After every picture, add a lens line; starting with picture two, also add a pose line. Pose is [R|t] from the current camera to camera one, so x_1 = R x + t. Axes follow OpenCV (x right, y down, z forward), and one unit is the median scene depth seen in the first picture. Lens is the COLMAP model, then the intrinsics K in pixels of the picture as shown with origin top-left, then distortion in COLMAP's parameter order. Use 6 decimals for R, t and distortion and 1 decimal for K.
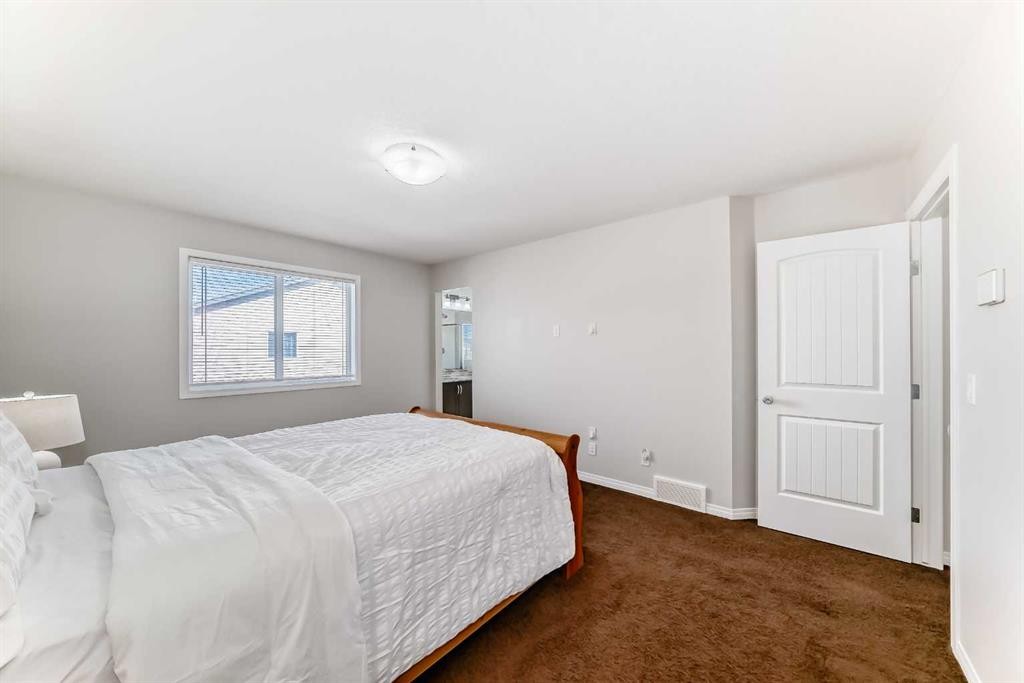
lens RADIAL K [[351.6, 0, 518.9], [0, 351.6, 345.7], [0, 0, 1]] dist [-0.008461, 0.000283]
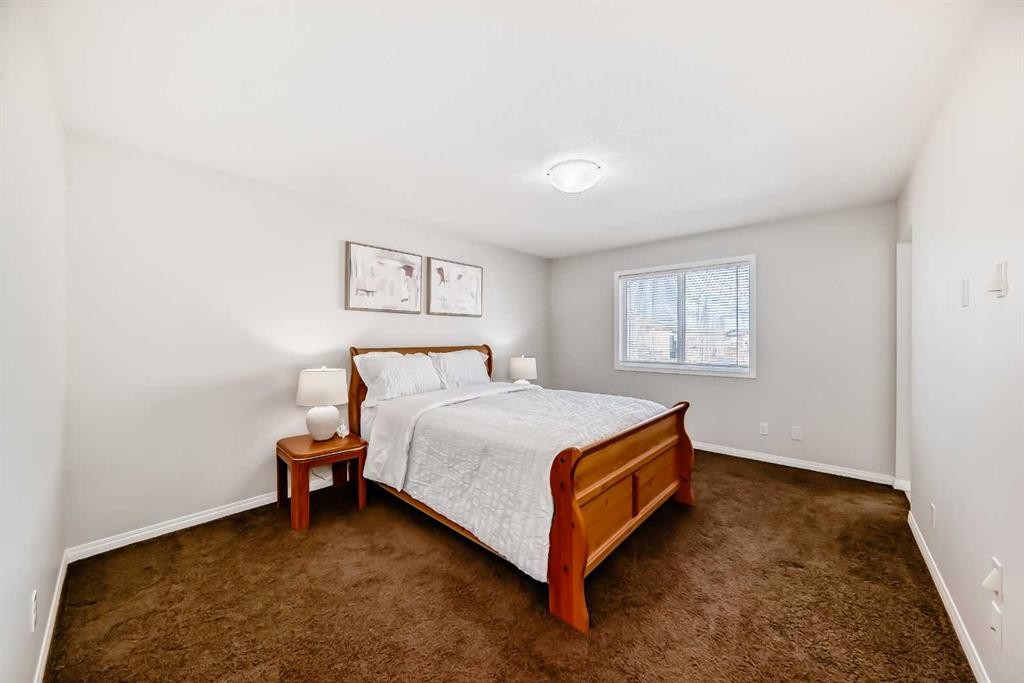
lens RADIAL K [[351.6, 0, 518.5], [0, 351.6, 340.6], [0, 0, 1]] dist [-0.008461, 0.000283]
pose [[-0.000185, 0.008386, -0.999965, 1.194617], [0.006579, 0.999943, 0.008385, 0.016294], [0.999978, -0.006578, -0.000240, 1.144095]]
